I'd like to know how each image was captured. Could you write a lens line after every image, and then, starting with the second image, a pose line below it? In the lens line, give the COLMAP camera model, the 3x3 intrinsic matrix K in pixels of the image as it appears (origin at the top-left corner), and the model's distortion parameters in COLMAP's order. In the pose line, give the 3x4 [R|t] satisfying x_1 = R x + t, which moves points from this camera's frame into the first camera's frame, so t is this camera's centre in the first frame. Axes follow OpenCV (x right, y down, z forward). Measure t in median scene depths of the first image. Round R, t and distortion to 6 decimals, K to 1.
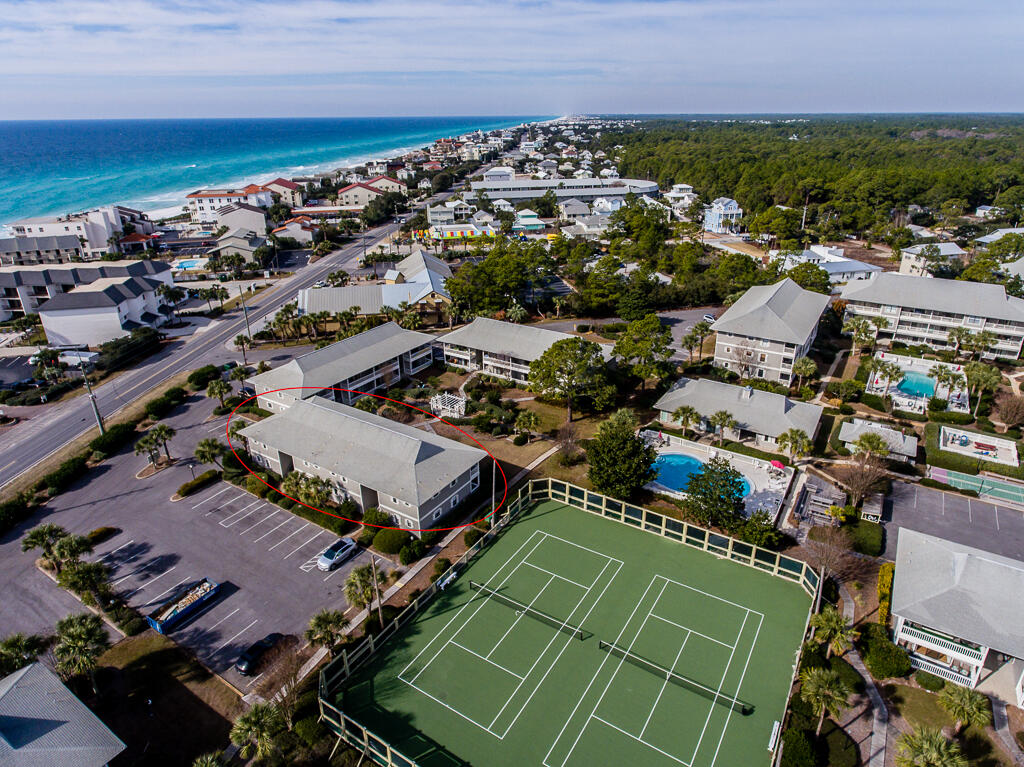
lens RADIAL K [[599.6, 0, 524.0], [0, 599.6, 377.4], [0, 0, 1]] dist [-0.003171, -0.000027]
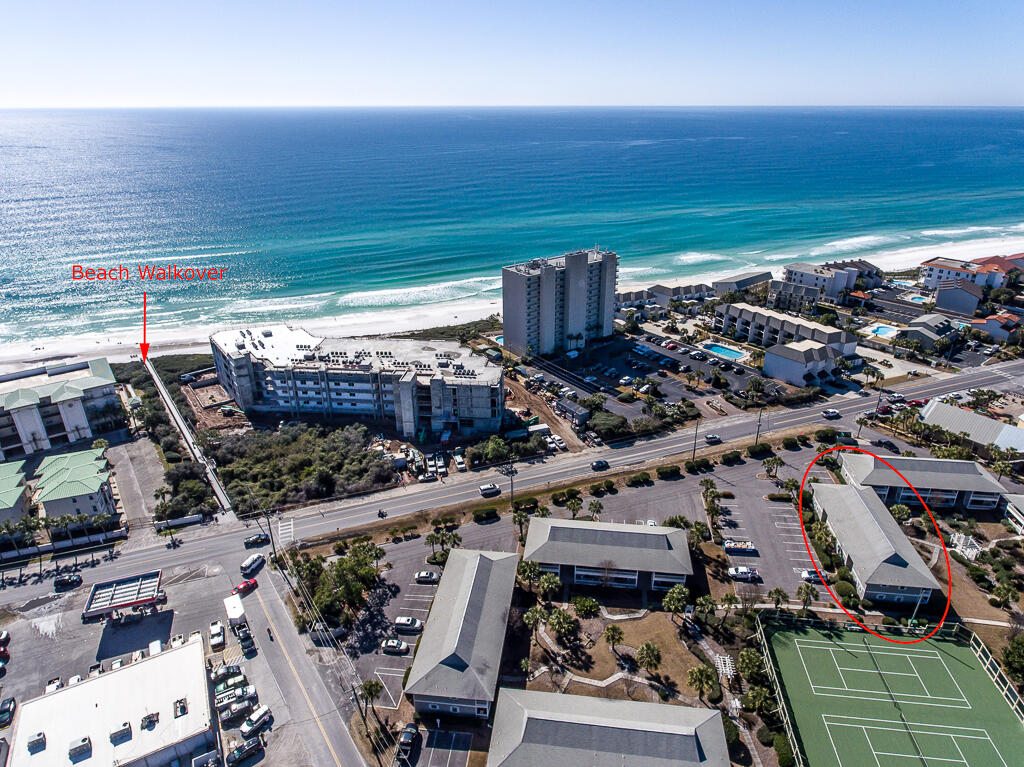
lens RADIAL K [[599.6, 0, 524.0], [0, 599.6, 377.4], [0, 0, 1]] dist [-0.003171, -0.000027]
pose [[0.423401, 0.377369, -0.823604, 0.493154], [-0.357059, 0.905037, 0.231123, -0.298842], [0.832611, 0.196217, 0.517936, -0.663412]]
